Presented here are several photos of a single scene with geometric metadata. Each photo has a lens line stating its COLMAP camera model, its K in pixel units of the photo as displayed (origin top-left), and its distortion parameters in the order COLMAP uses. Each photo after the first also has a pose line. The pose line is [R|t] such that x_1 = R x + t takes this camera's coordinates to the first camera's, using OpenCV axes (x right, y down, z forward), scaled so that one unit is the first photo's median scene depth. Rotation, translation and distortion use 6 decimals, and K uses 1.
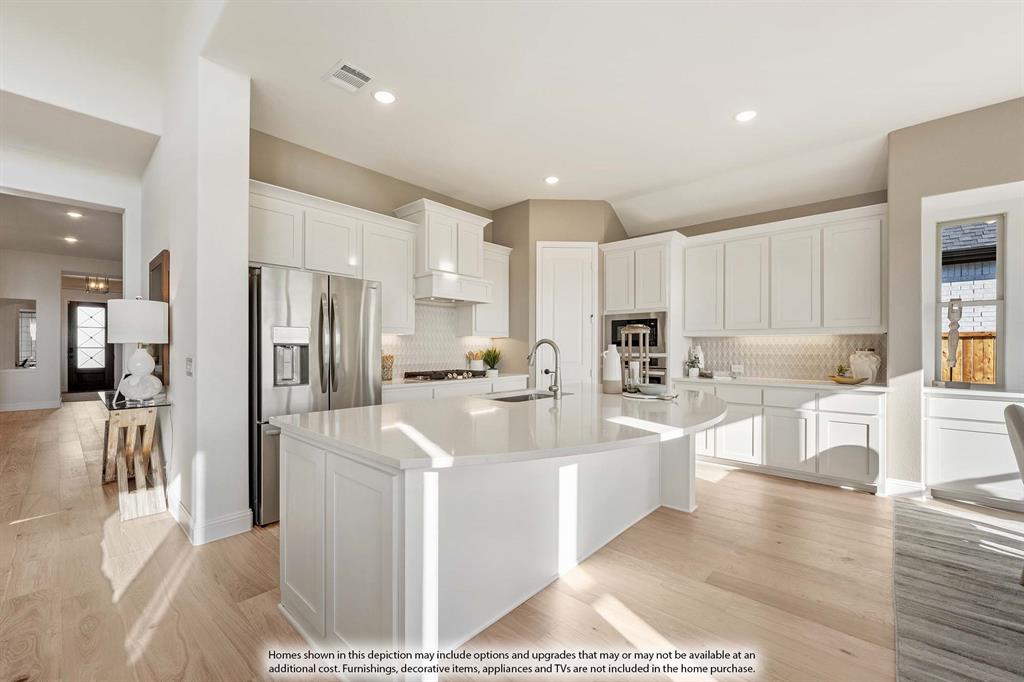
lens RADIAL K [[416.8, 0, 509.8], [0, 416.8, 348.6], [0, 0, 1]] dist [-0.000642, -0.000112]
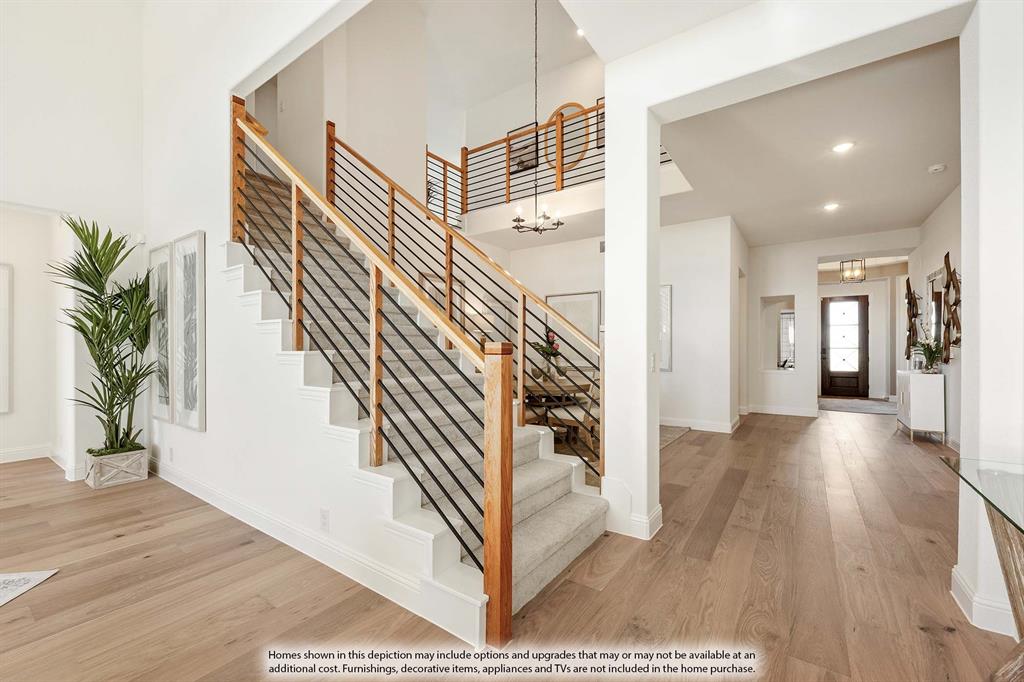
lens RADIAL K [[416.8, 0, 509.8], [0, 416.8, 348.6], [0, 0, 1]] dist [-0.000642, -0.000112]
pose [[0.125424, -0.003660, -0.992096, -0.668206], [-0.001092, 0.999992, -0.003827, 0.009470], [0.992103, 0.001563, 0.125419, 0.573058]]
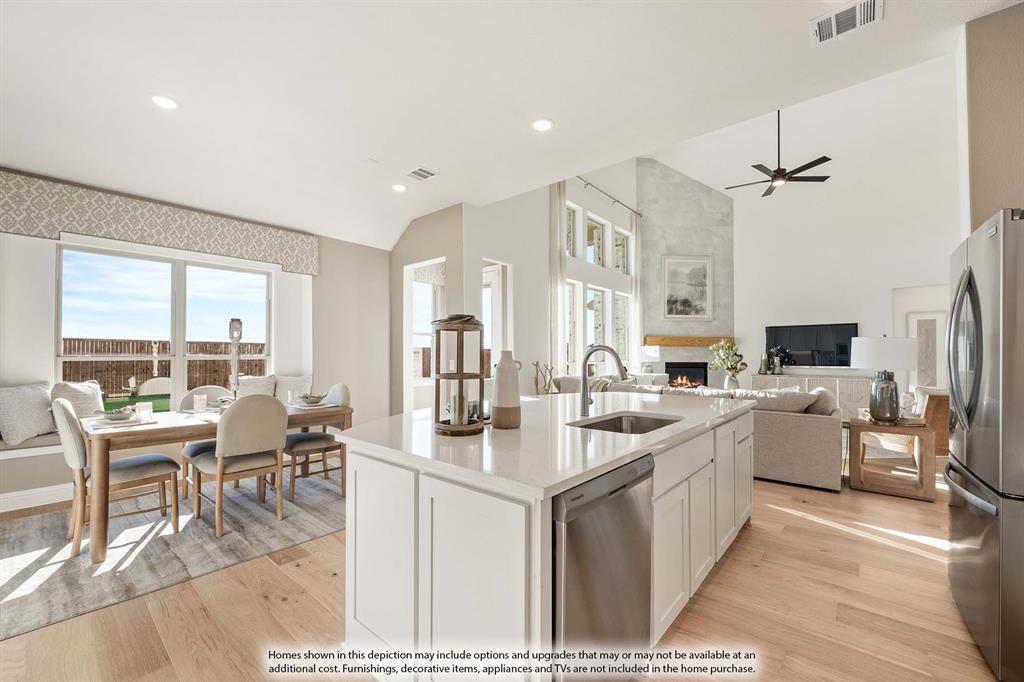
lens RADIAL K [[416.8, 0, 509.8], [0, 416.8, 348.6], [0, 0, 1]] dist [-0.000642, -0.000112]
pose [[-0.999757, -0.004370, -0.021618, 0.200593], [-0.004073, 0.999897, -0.013786, -0.003321], [0.021676, -0.013694, -0.999671, 1.317637]]
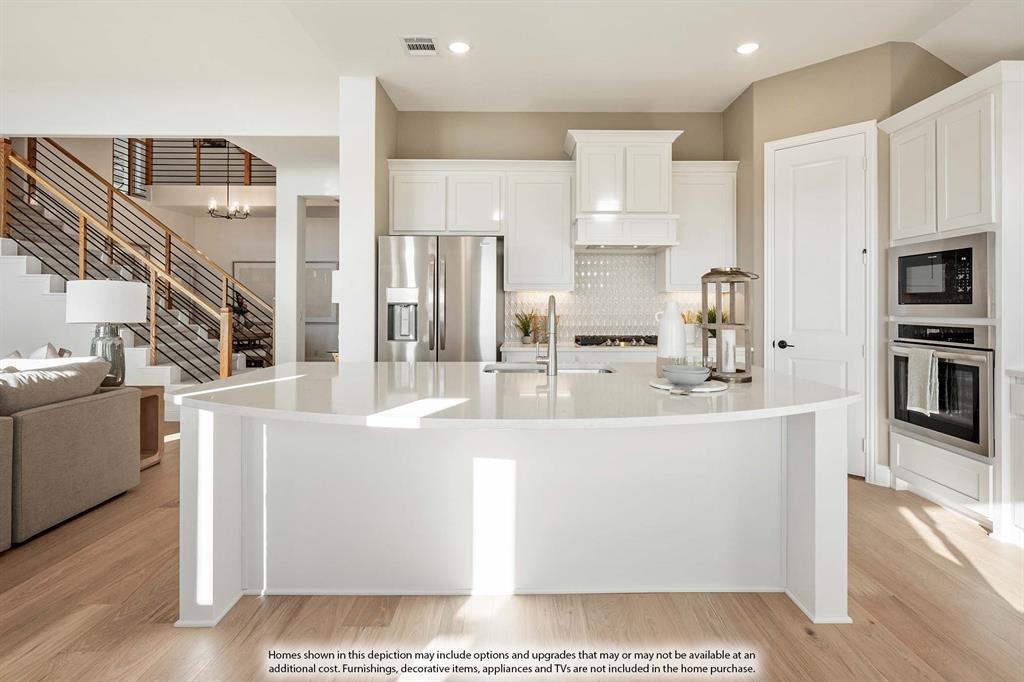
lens RADIAL K [[517.6, 0, 529.0], [0, 517.6, 302.9], [0, 0, 1]] dist [-0.000025, 0.000080]
pose [[0.681659, -0.005021, -0.731653, 0.543214], [-0.001479, 0.999965, -0.008241, -0.000781], [0.731668, 0.006700, 0.681628, 0.243996]]
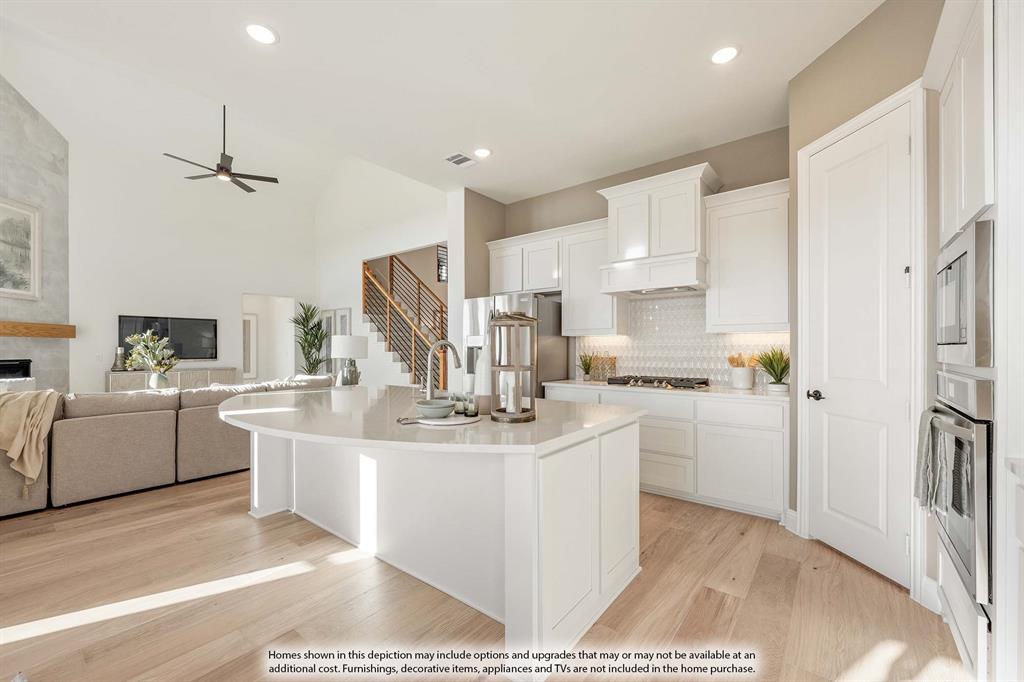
lens RADIAL K [[413.7, 0, 515.0], [0, 413.7, 349.2], [0, 0, 1]] dist [-0.000910, 0.000027]
pose [[0.074603, 0.000281, -0.997213, 0.766462], [0.000509, 1.000000, 0.000320, -0.002238], [0.997213, -0.000531, 0.074603, 0.799228]]
